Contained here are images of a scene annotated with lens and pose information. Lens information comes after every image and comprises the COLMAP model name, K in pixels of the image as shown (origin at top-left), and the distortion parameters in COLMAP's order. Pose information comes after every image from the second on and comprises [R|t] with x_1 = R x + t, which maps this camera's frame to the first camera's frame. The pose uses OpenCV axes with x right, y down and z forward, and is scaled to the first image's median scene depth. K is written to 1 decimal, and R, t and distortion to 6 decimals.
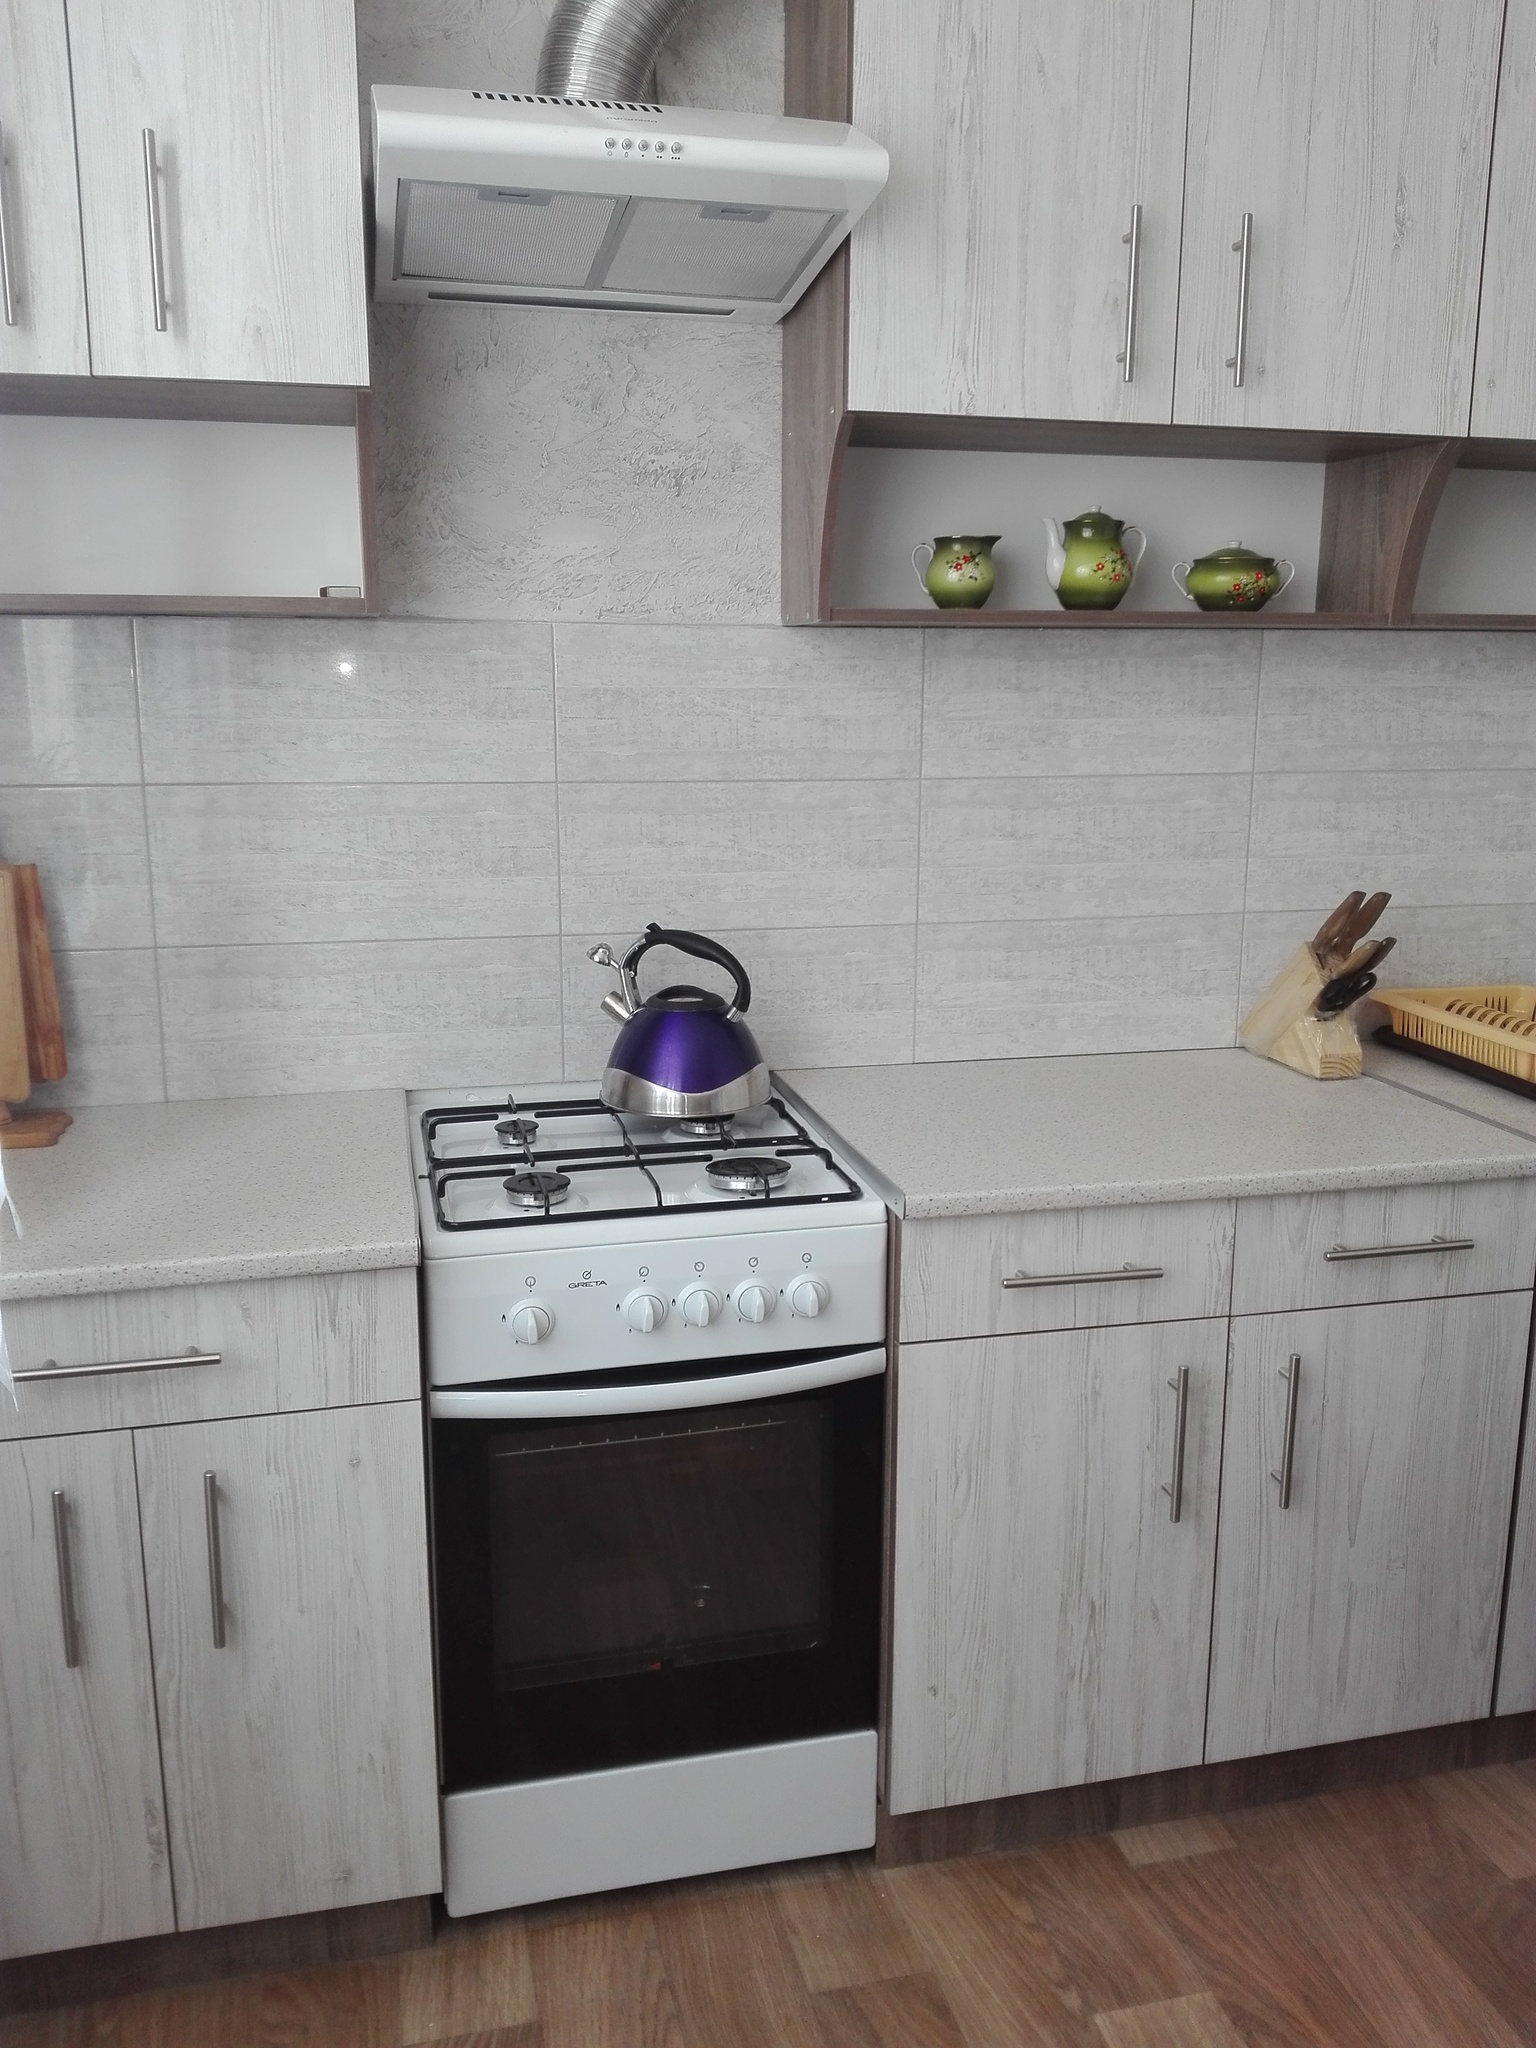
lens RADIAL K [[1685.4, 0, 778.7], [0, 1685.4, 1024.5], [0, 0, 1]] dist [0.097851, -0.154128]
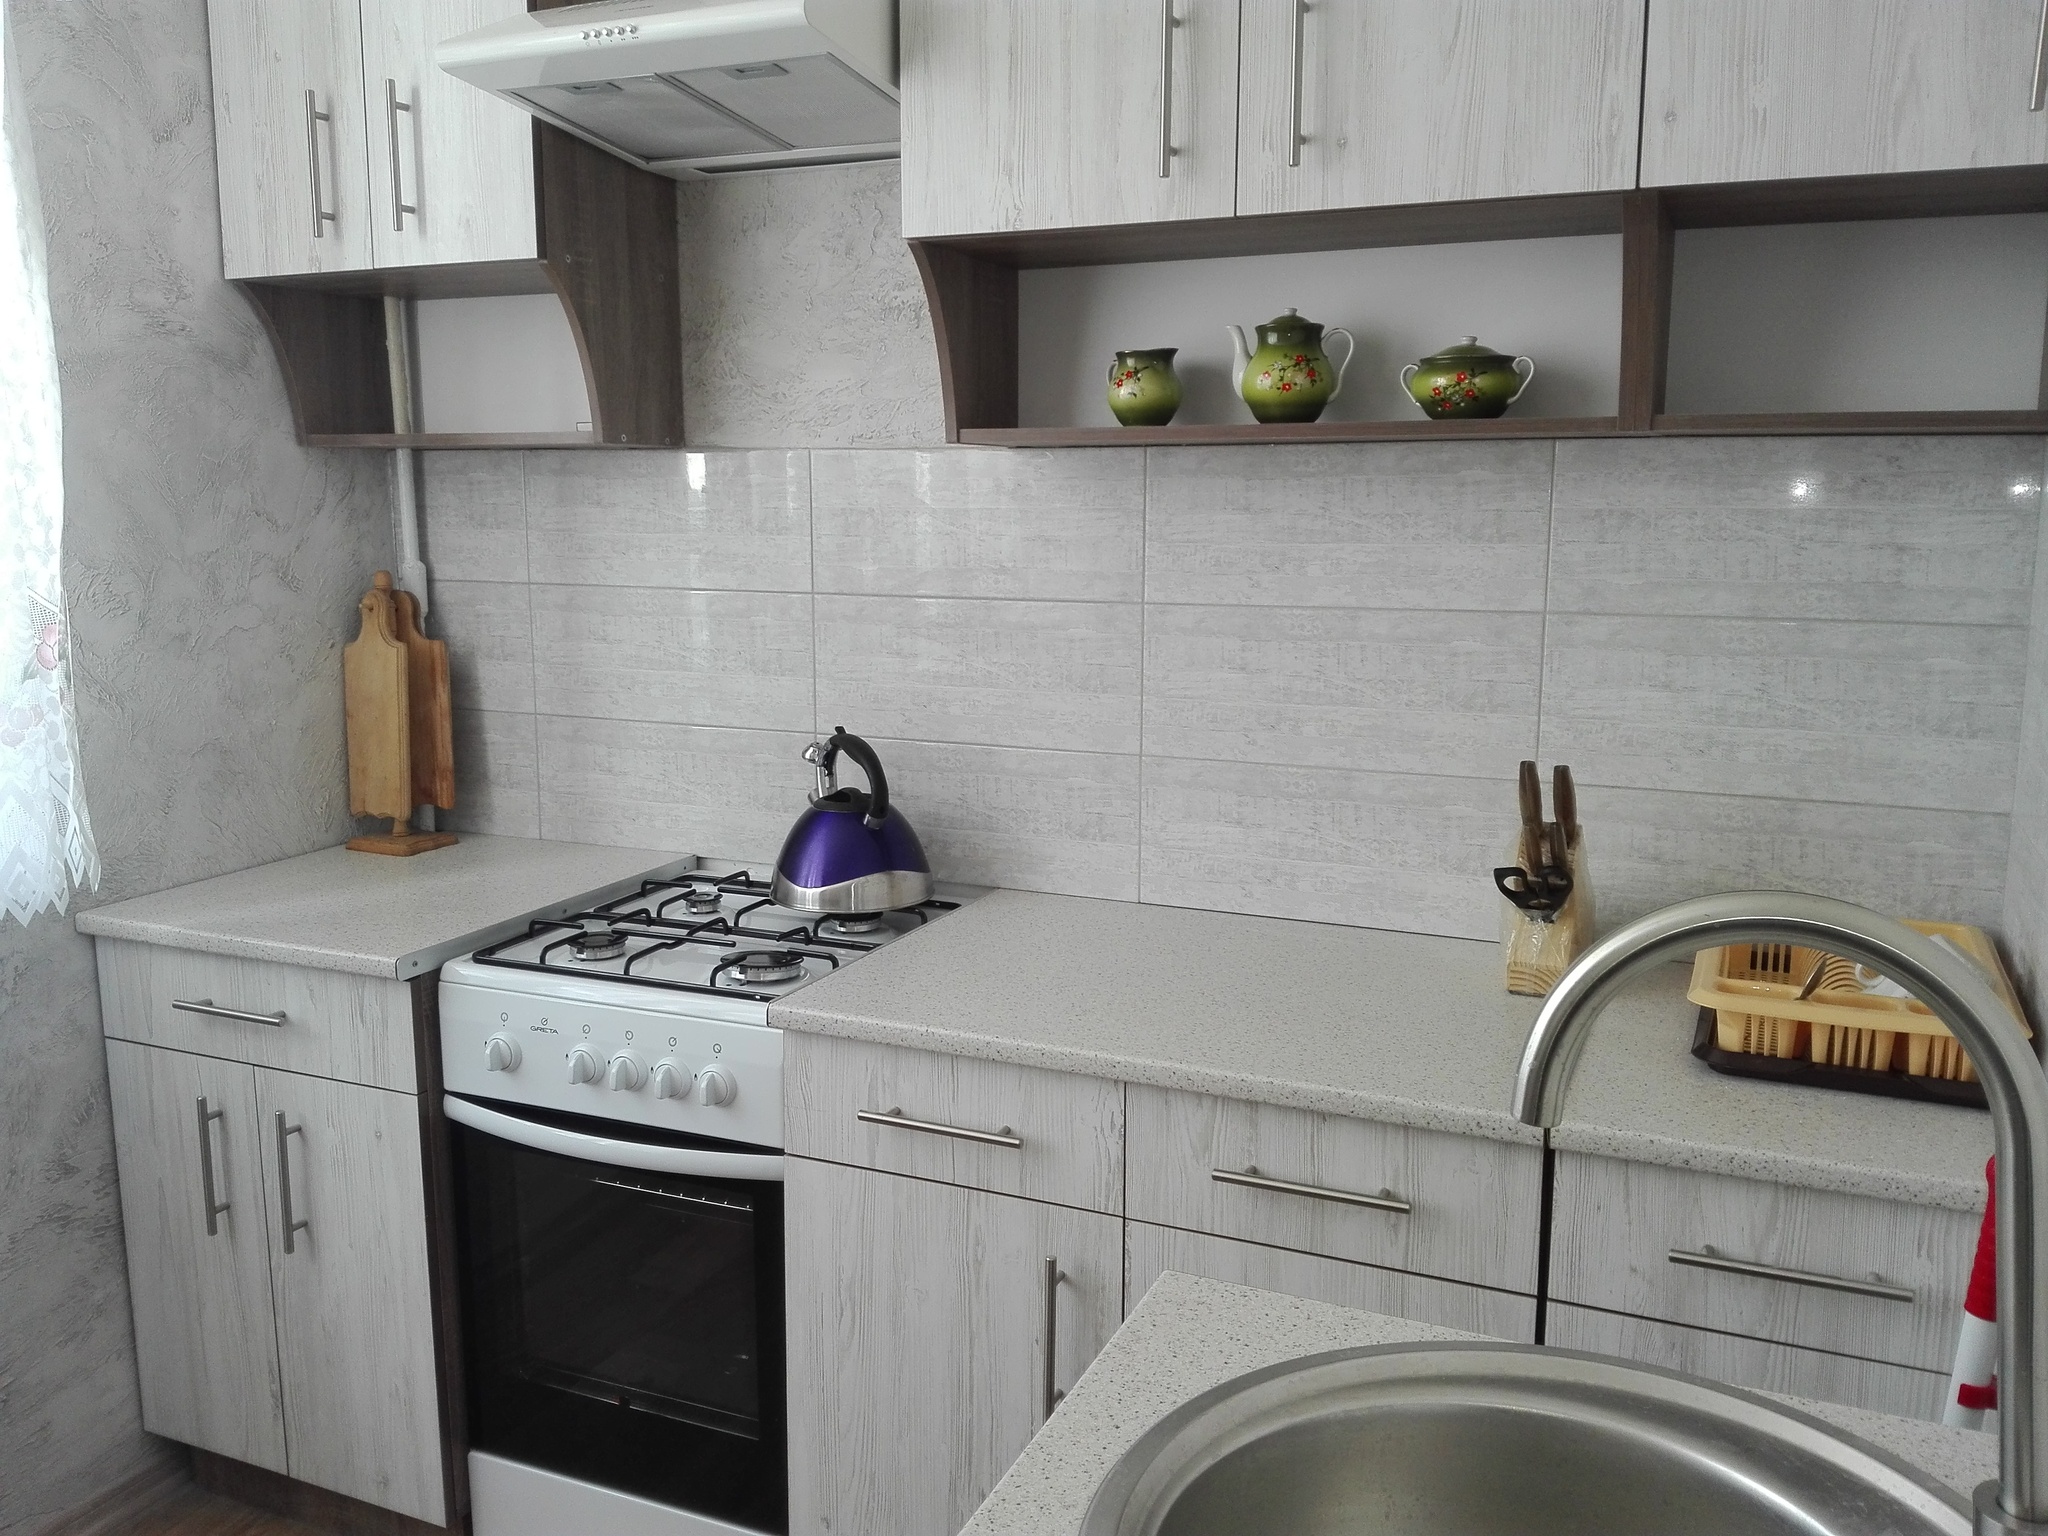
lens RADIAL K [[1685.4, 0, 1038.3], [0, 1685.4, 765.6], [0, 0, 1]] dist [0.097851, -0.154128]
pose [[0.787073, 0.093373, -0.609752, 0.678440], [-0.124700, 0.992153, -0.009033, -0.042208], [0.604124, 0.083145, 0.792541, 0.238906]]
